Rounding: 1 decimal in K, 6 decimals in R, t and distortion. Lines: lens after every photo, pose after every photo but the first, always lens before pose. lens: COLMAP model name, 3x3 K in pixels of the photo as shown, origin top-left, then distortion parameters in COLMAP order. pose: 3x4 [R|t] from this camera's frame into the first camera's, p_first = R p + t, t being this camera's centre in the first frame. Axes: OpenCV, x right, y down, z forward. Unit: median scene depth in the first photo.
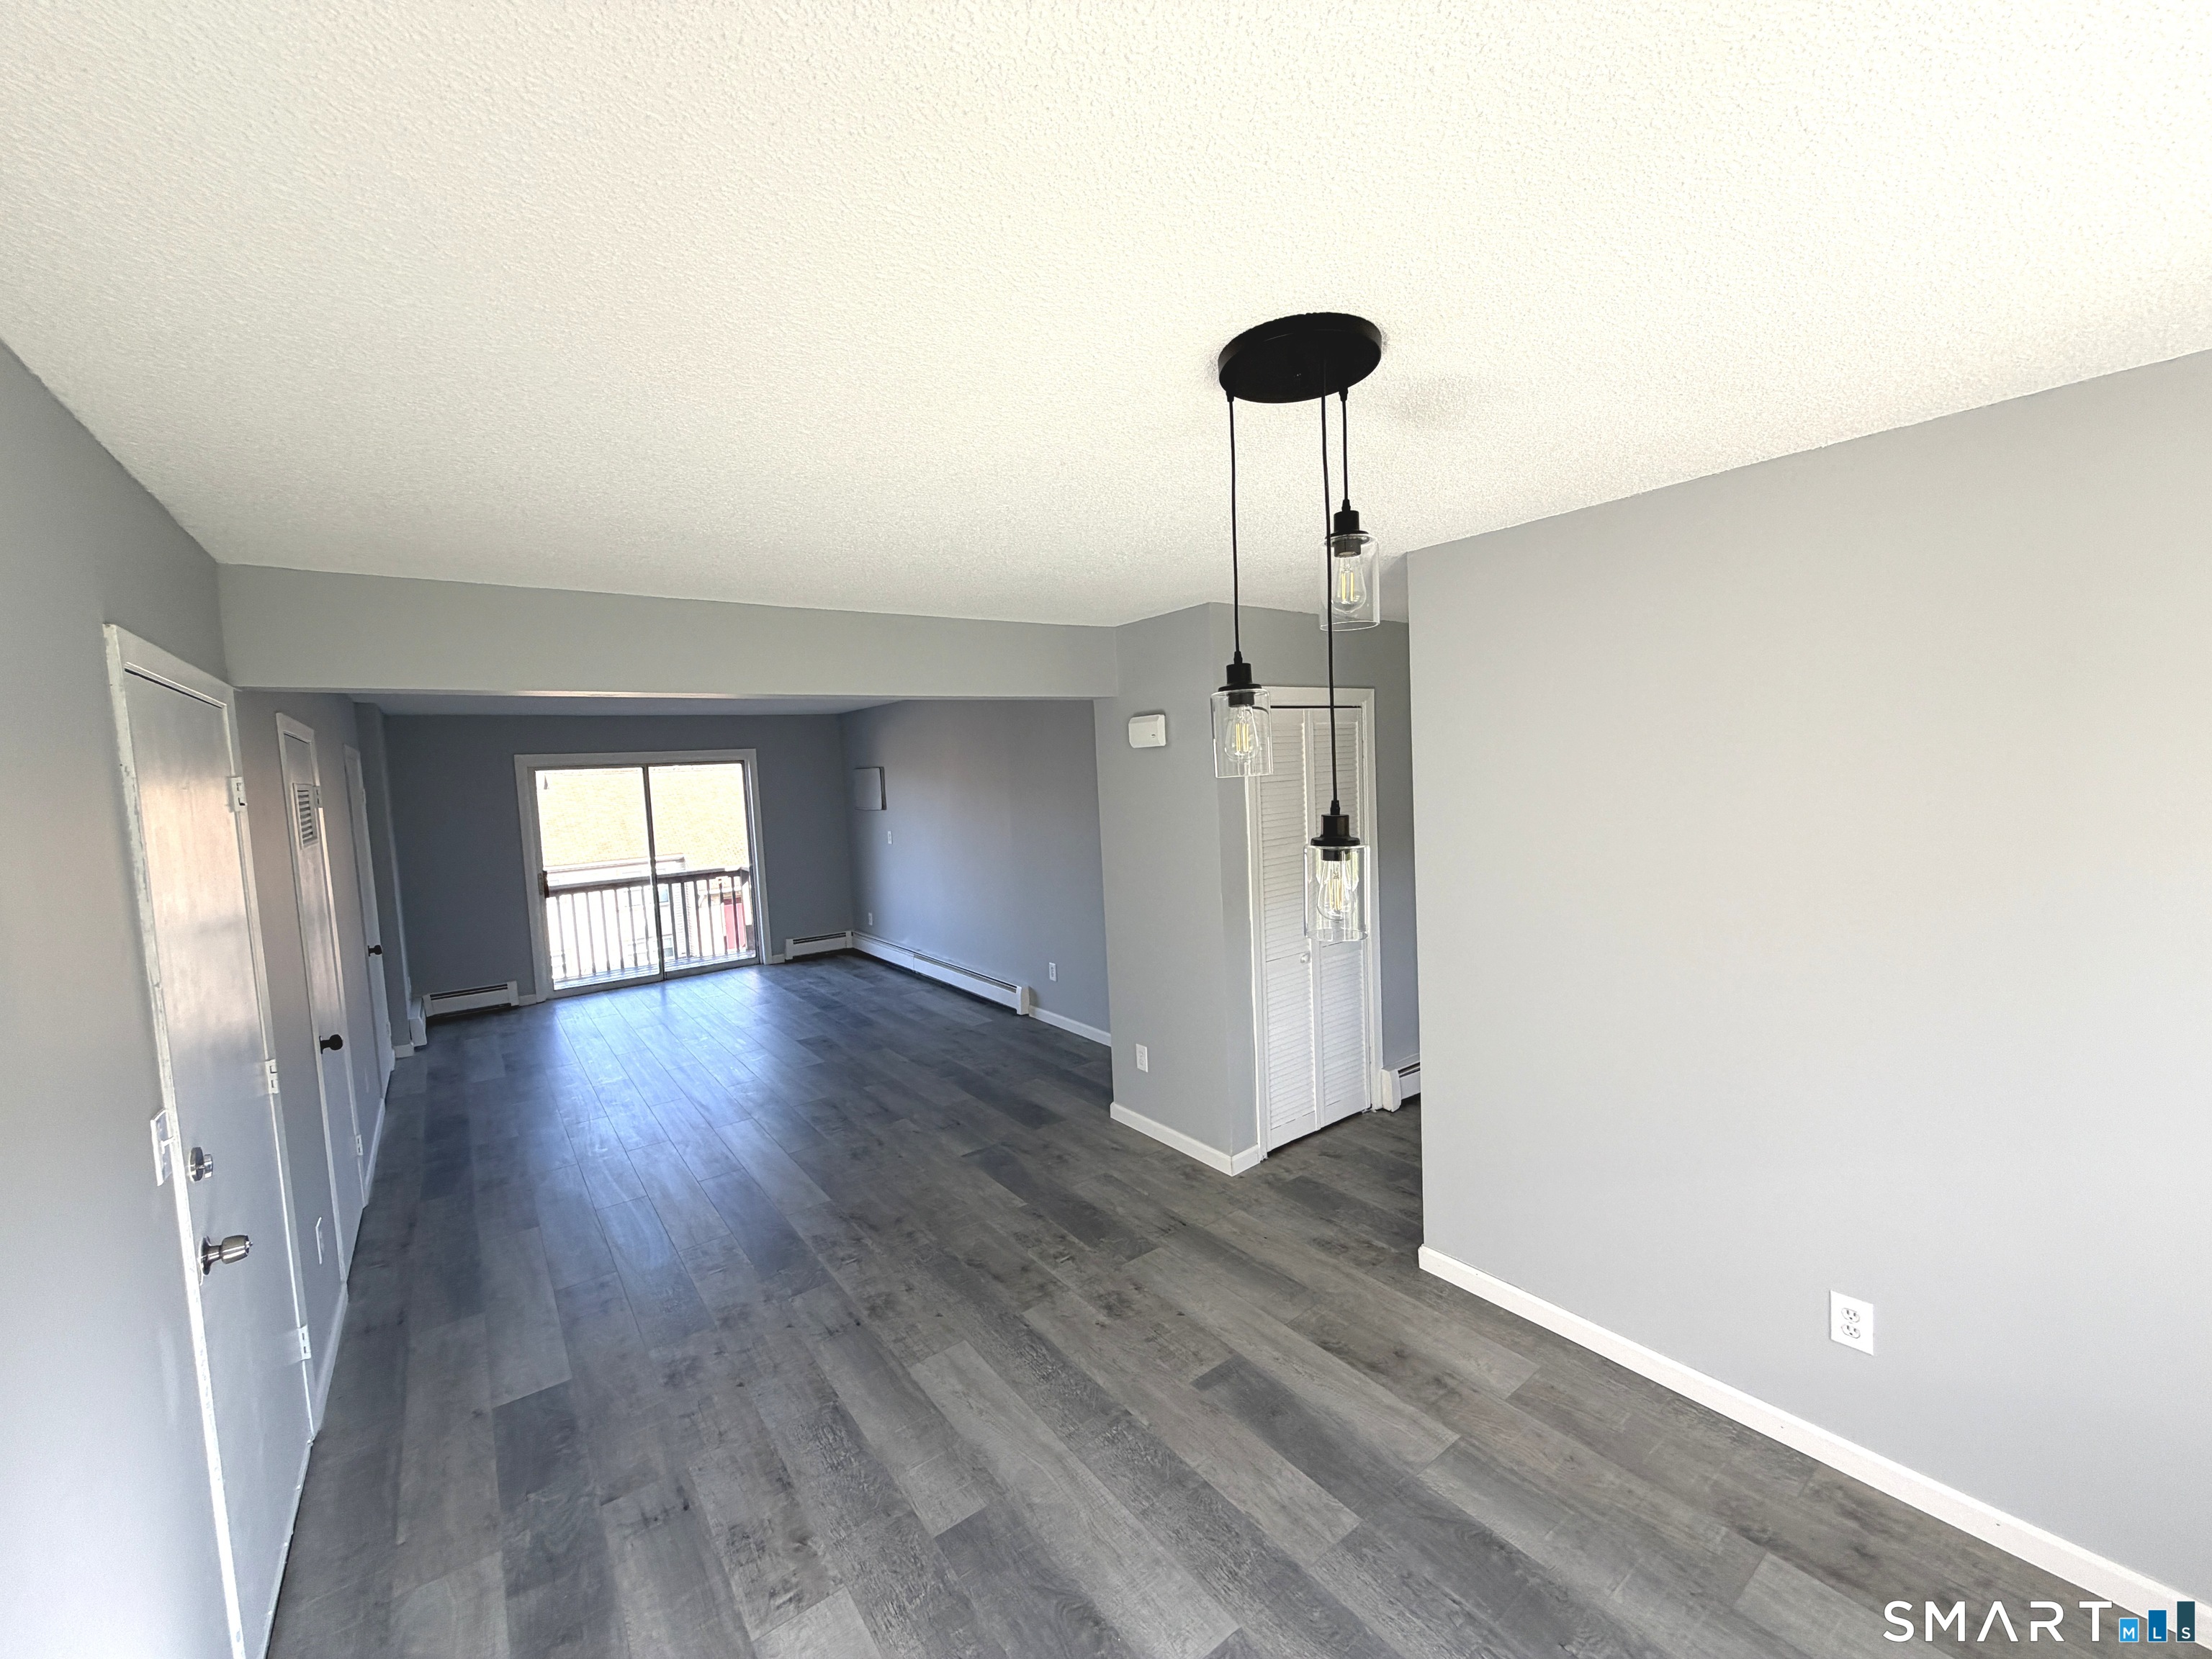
lens RADIAL K [[879.1, 0, 1086.0], [0, 879.1, 840.8], [0, 0, 1]] dist [-0.000955, 0.000055]
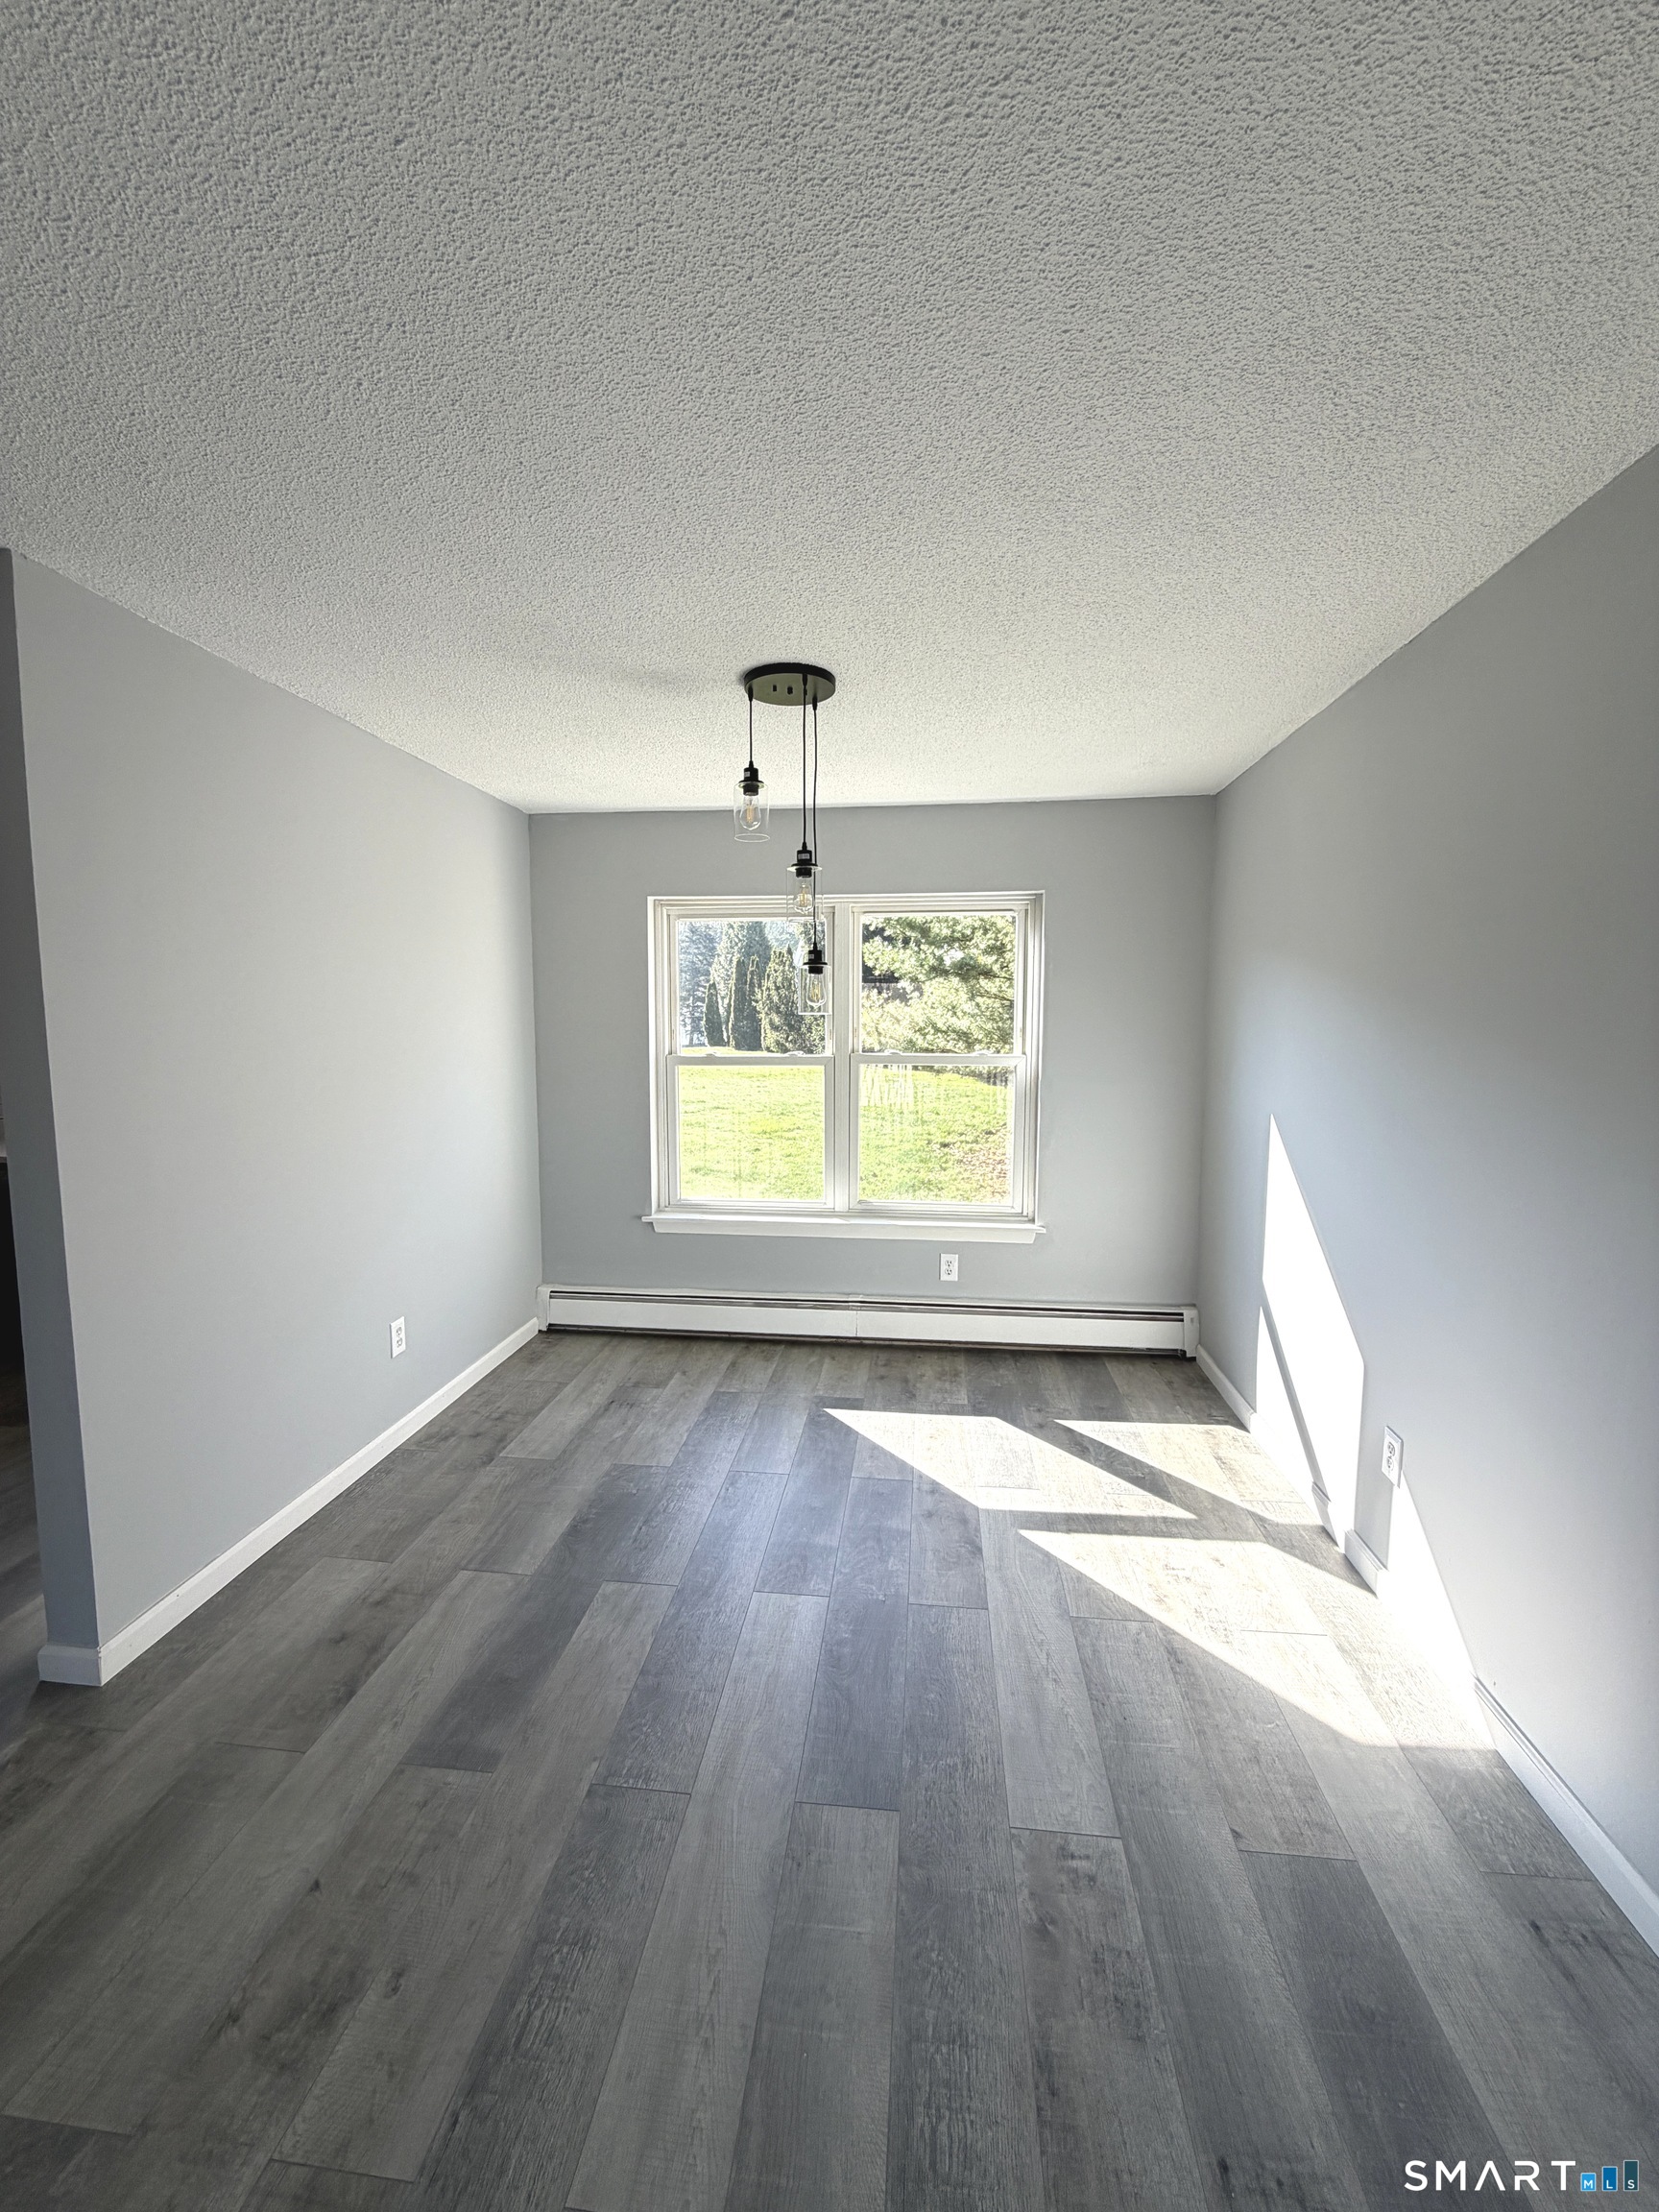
lens RADIAL K [[879.1, 0, 823.5], [0, 879.1, 1107.0], [0, 0, 1]] dist [-0.000955, 0.000055]
pose [[-0.736411, -0.022298, 0.676167, -0.593256], [0.088586, 0.987673, 0.129050, 0.030152], [-0.670710, 0.154932, -0.725358, 1.381690]]
